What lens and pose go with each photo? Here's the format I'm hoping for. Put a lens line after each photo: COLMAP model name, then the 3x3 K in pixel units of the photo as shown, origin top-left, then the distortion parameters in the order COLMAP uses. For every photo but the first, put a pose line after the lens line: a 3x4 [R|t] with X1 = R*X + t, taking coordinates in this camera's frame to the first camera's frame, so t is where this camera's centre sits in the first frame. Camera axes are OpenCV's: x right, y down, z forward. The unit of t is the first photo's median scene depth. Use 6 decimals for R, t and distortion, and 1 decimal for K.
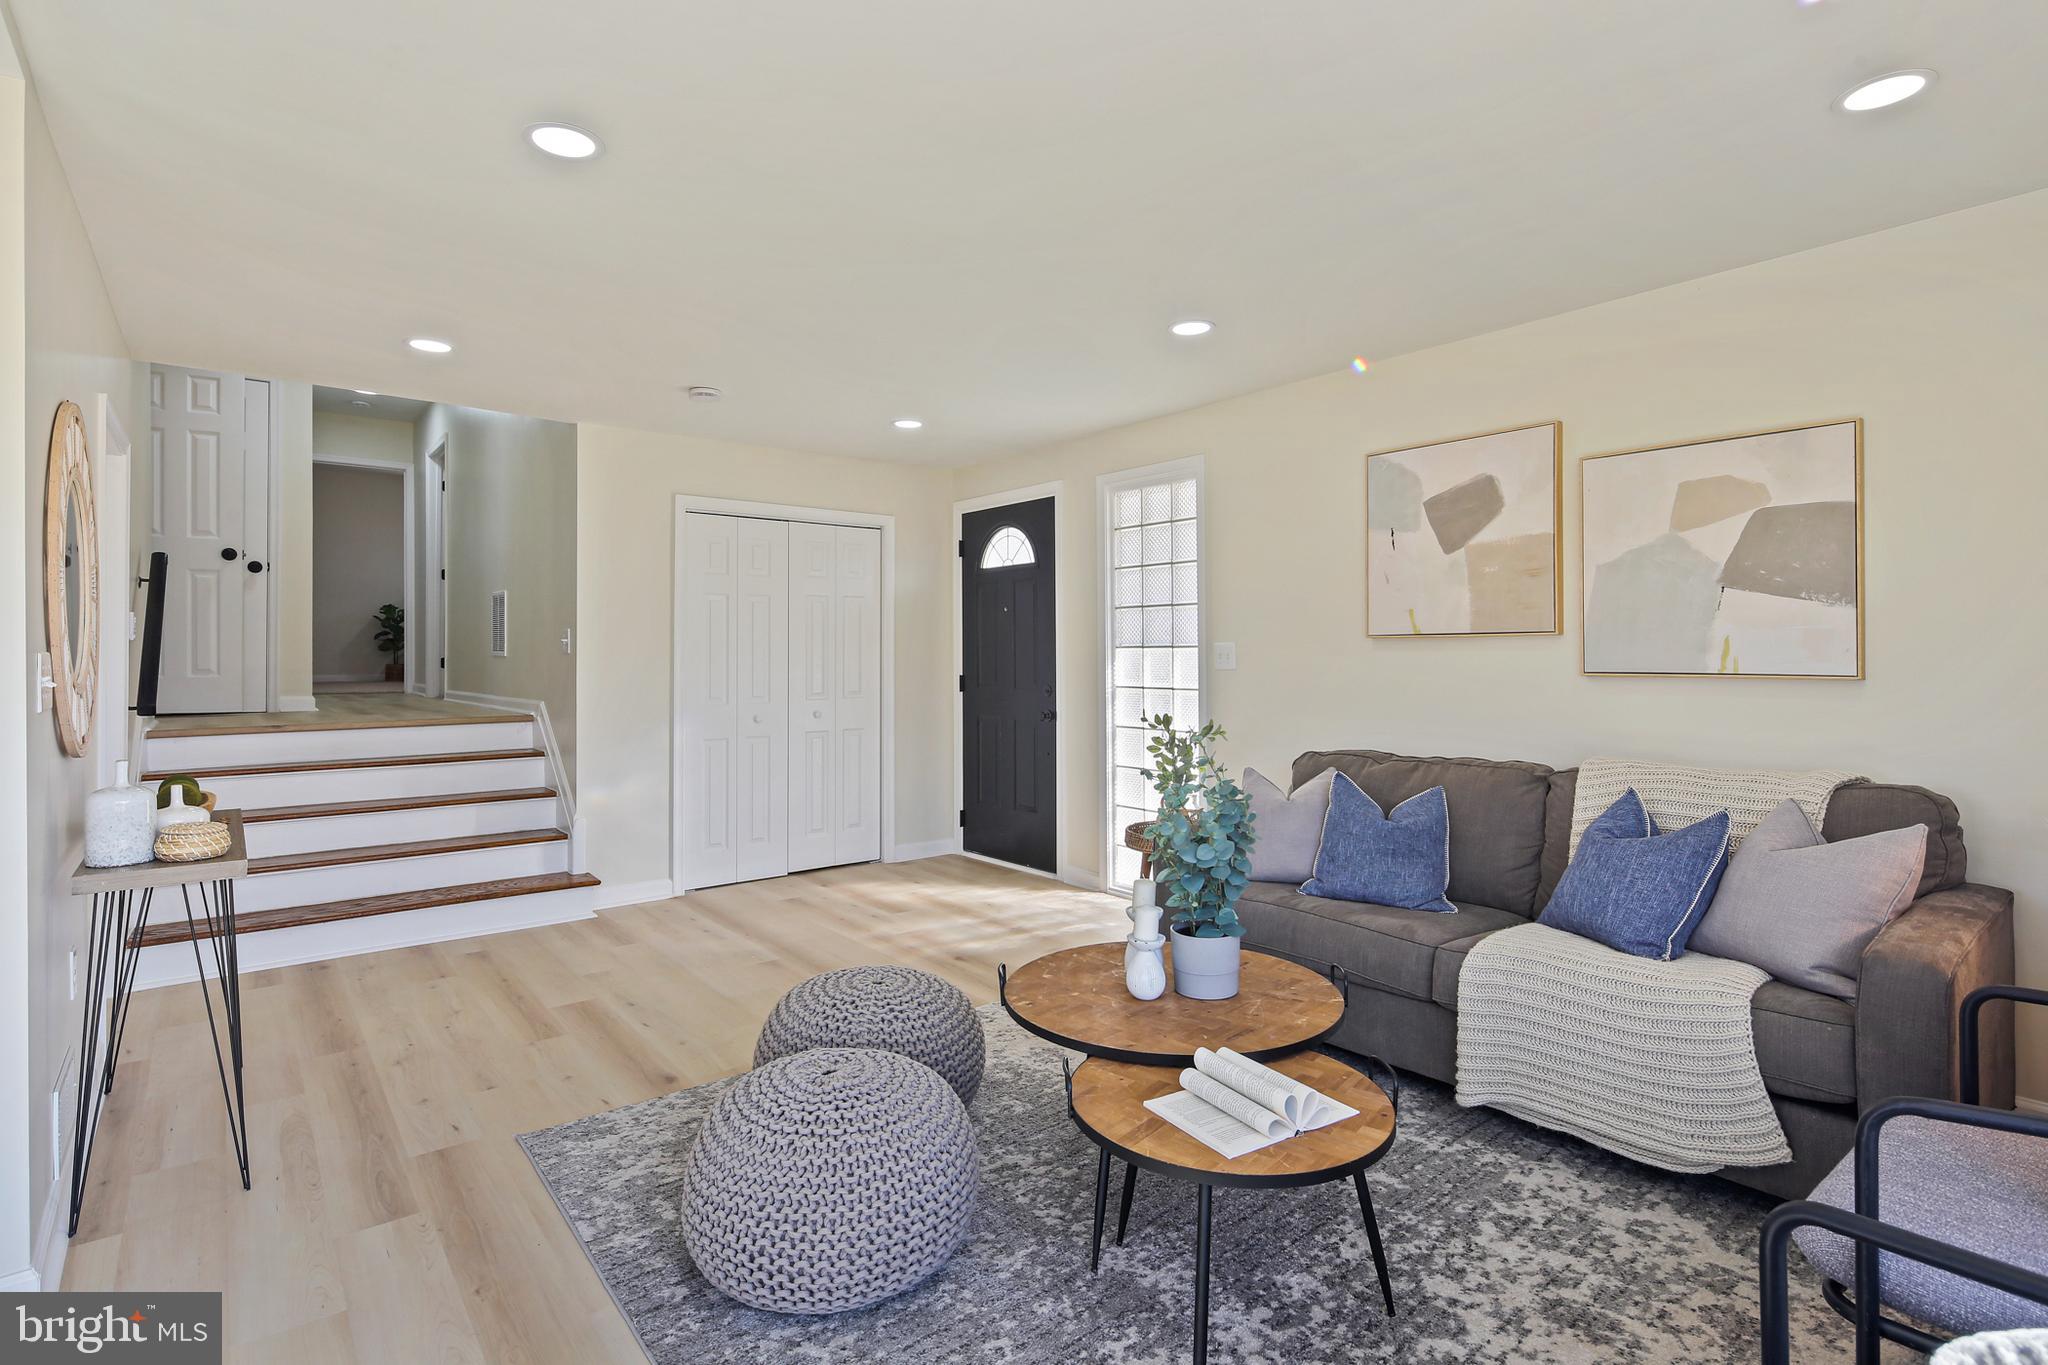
lens RADIAL K [[996.8, 0, 1021.3], [0, 996.8, 642.9], [0, 0, 1]] dist [0.005371, -0.000595]
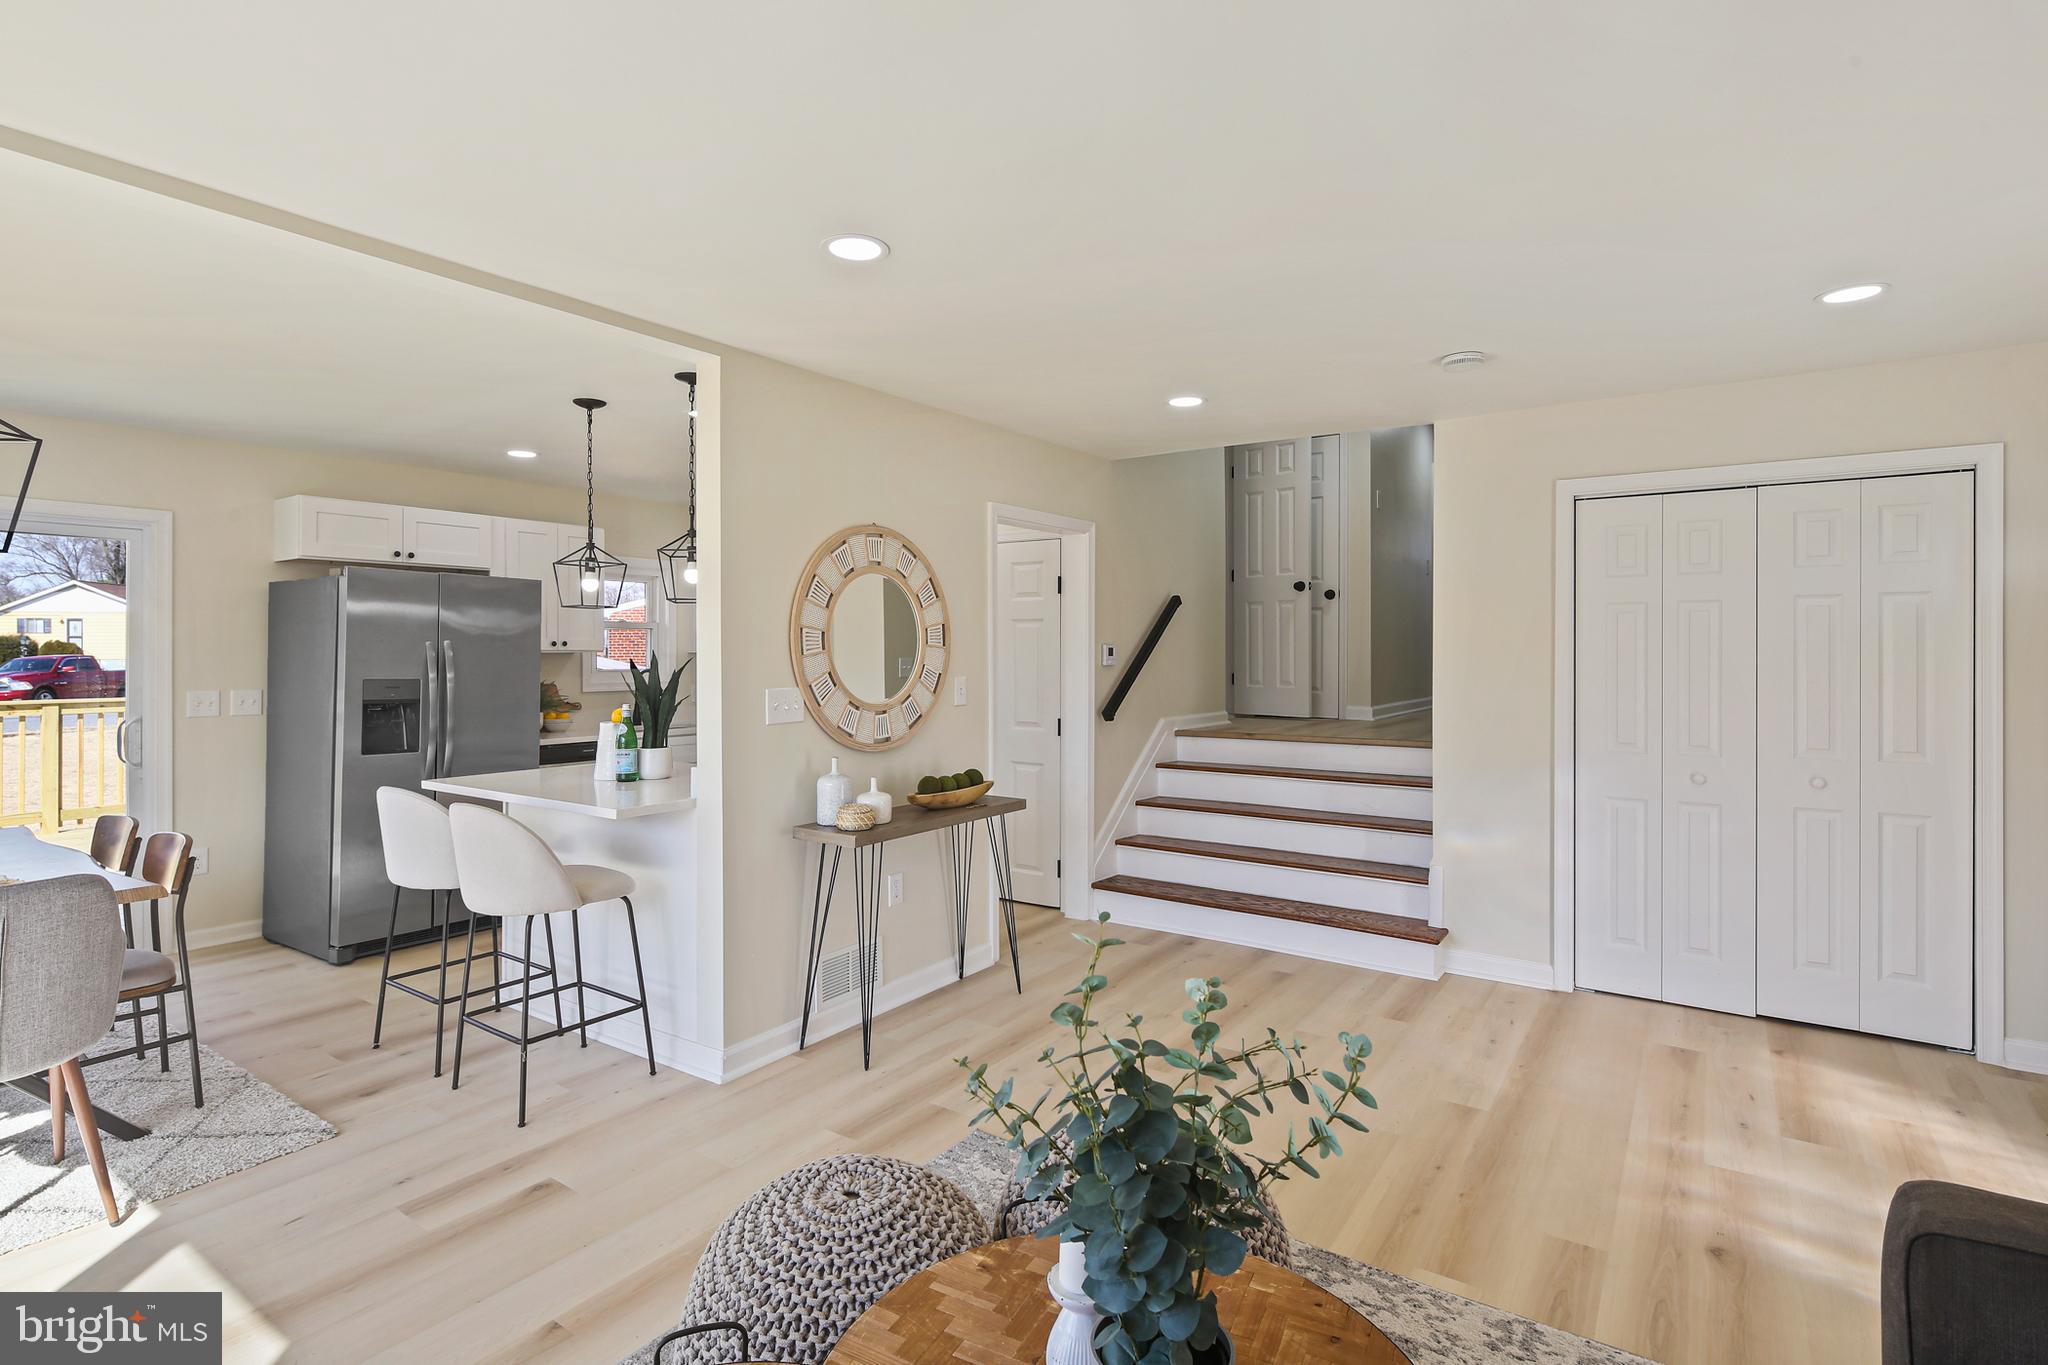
lens RADIAL K [[996.8, 0, 1021.3], [0, 996.8, 642.9], [0, 0, 1]] dist [0.005371, -0.000595]
pose [[0.285615, -0.004337, -0.958335, 0.404968], [0.009530, 0.999953, -0.001685, -0.033016], [0.958297, -0.008651, 0.285643, 0.512788]]
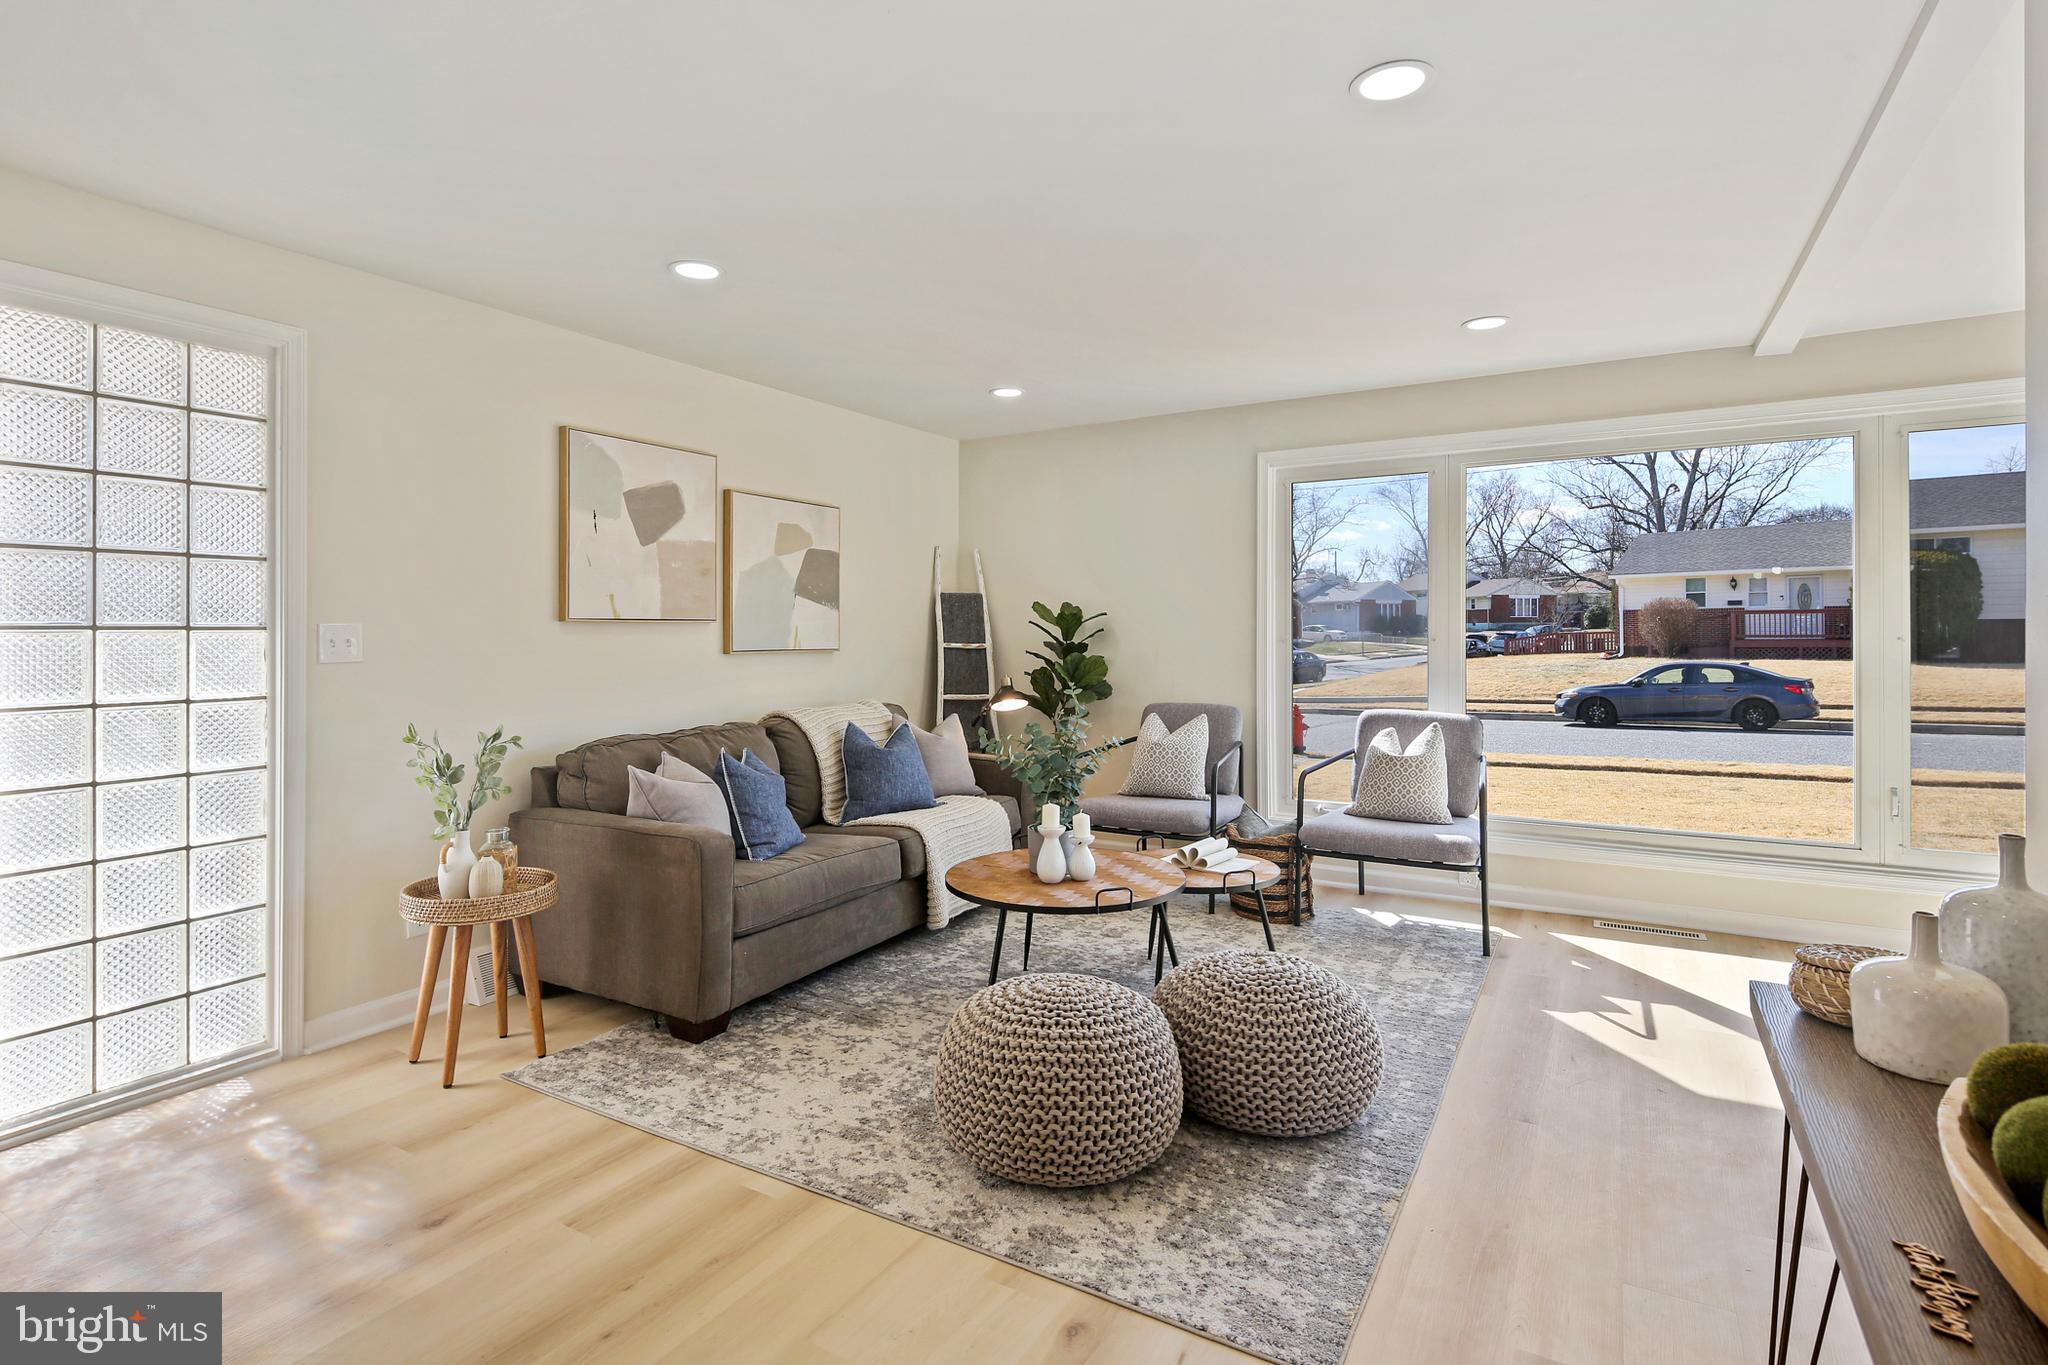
lens RADIAL K [[996.8, 0, 1021.3], [0, 996.8, 642.9], [0, 0, 1]] dist [0.005371, -0.000595]
pose [[-0.350728, -0.002742, 0.936473, -0.723036], [-0.002472, 0.999995, 0.002002, 0.012870], [-0.936474, -0.001613, -0.350733, 0.987627]]
